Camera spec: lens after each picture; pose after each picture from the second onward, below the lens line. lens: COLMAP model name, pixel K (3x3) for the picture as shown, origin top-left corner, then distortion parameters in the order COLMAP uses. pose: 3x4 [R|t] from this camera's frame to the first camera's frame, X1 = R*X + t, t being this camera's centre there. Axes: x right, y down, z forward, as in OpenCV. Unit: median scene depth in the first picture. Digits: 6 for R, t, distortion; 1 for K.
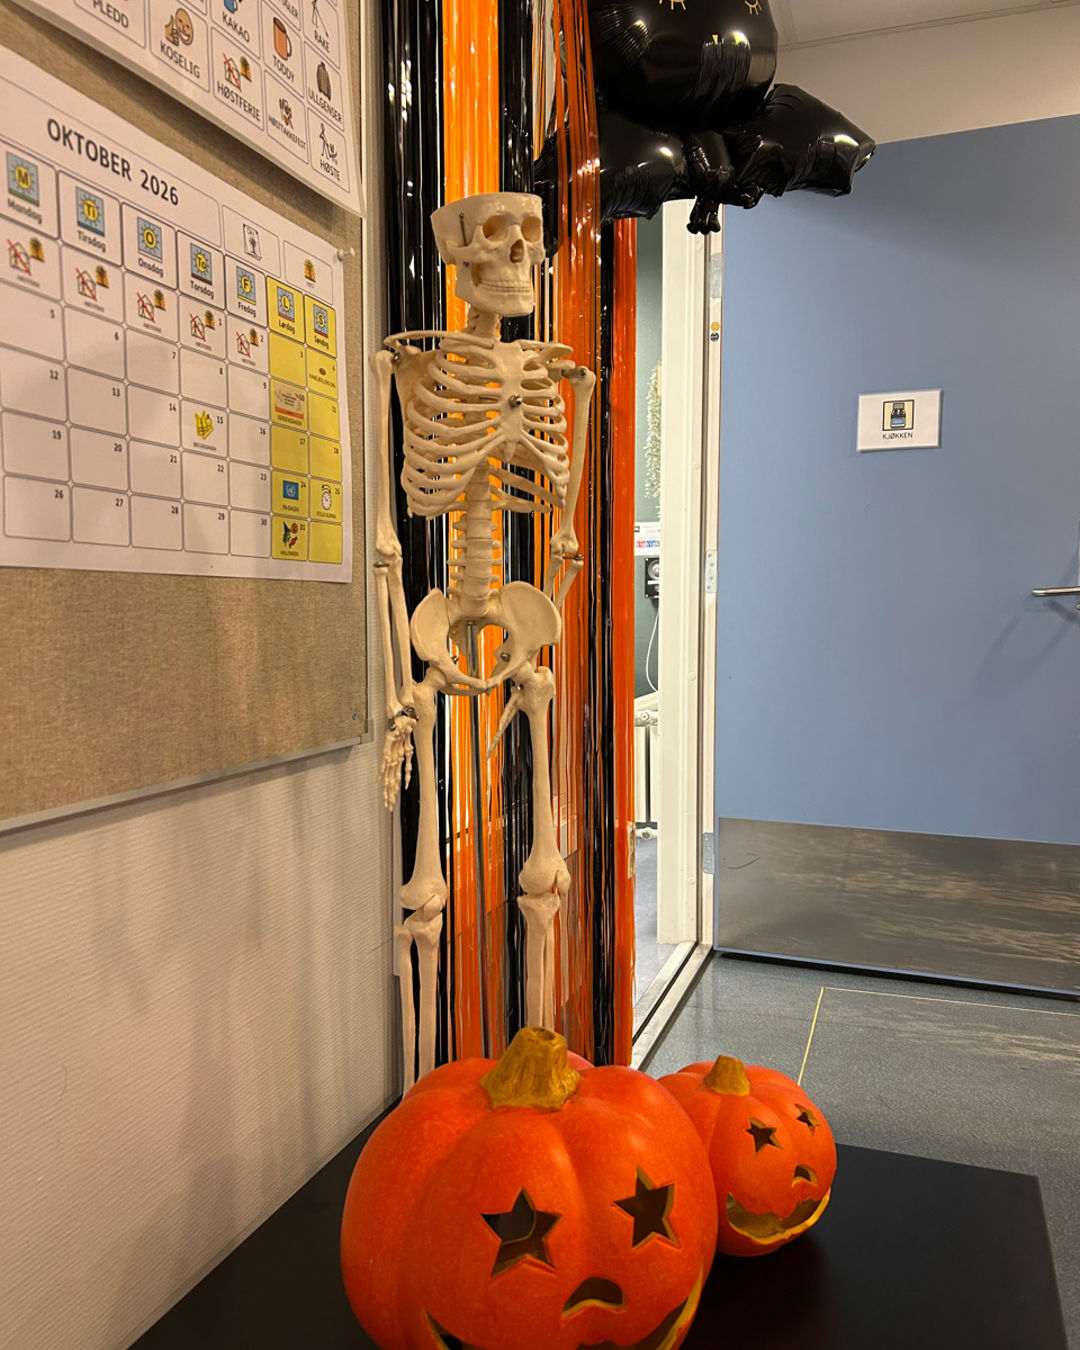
lens RADIAL K [[1093.6, 0, 536.7], [0, 1093.6, 682.1], [0, 0, 1]] dist [0.040783, -0.013854]
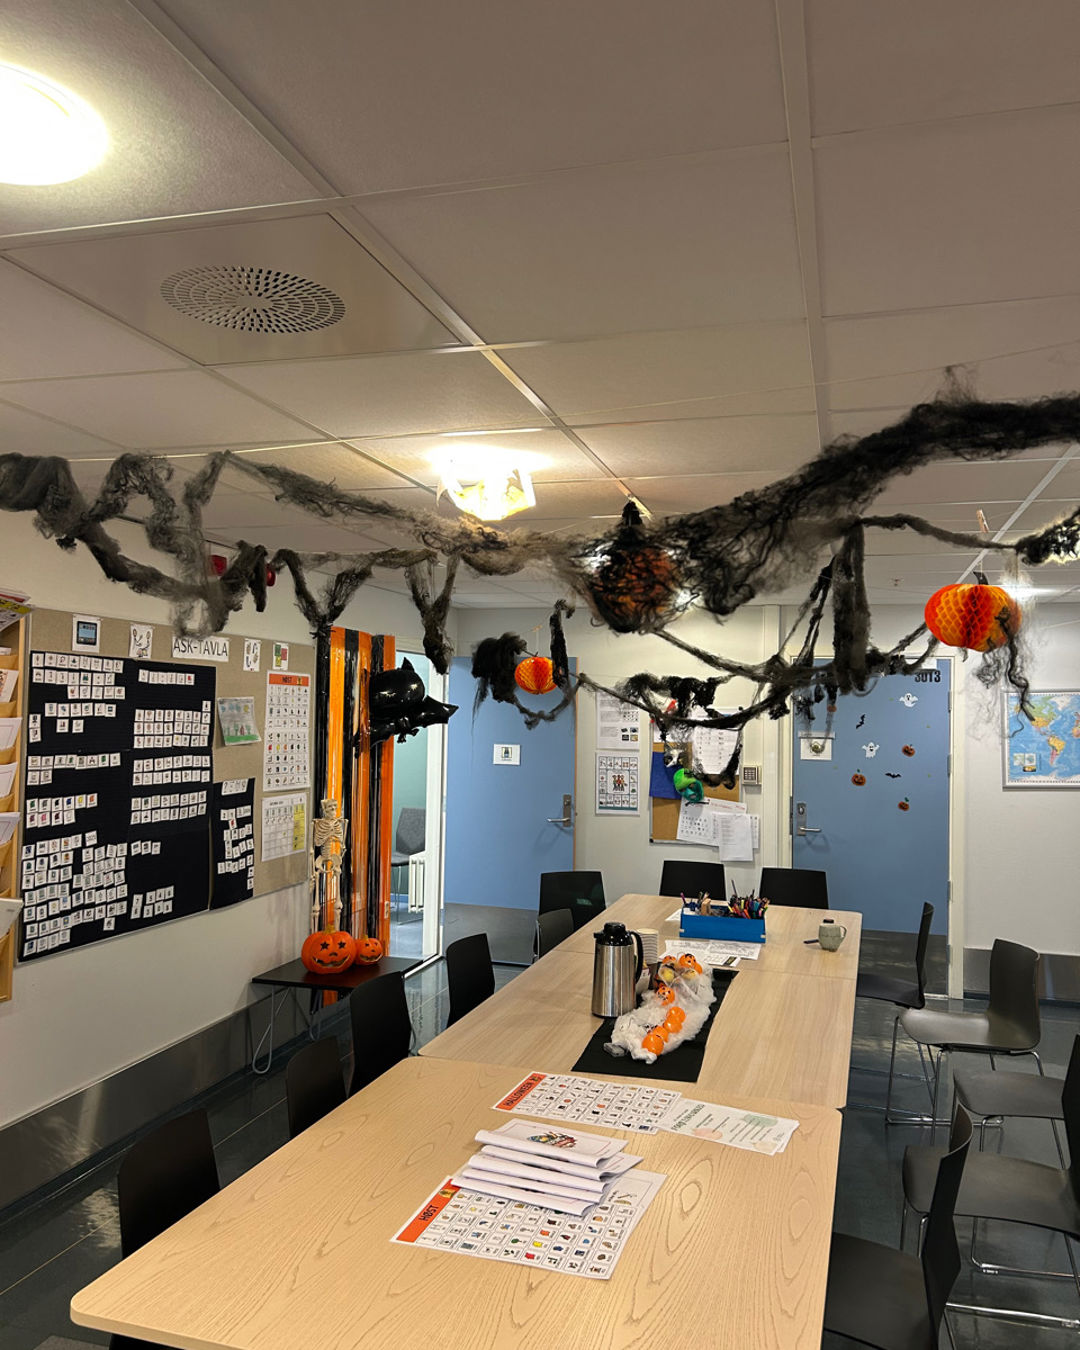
lens RADIAL K [[1093.6, 0, 544.9], [0, 1093.6, 665.7], [0, 0, 1]] dist [0.040783, -0.013854]
pose [[0.998135, 0.017793, 0.058400, 0.739628], [-0.011364, 0.994017, -0.108629, -0.462260], [-0.059983, 0.107763, 0.992365, -4.959027]]
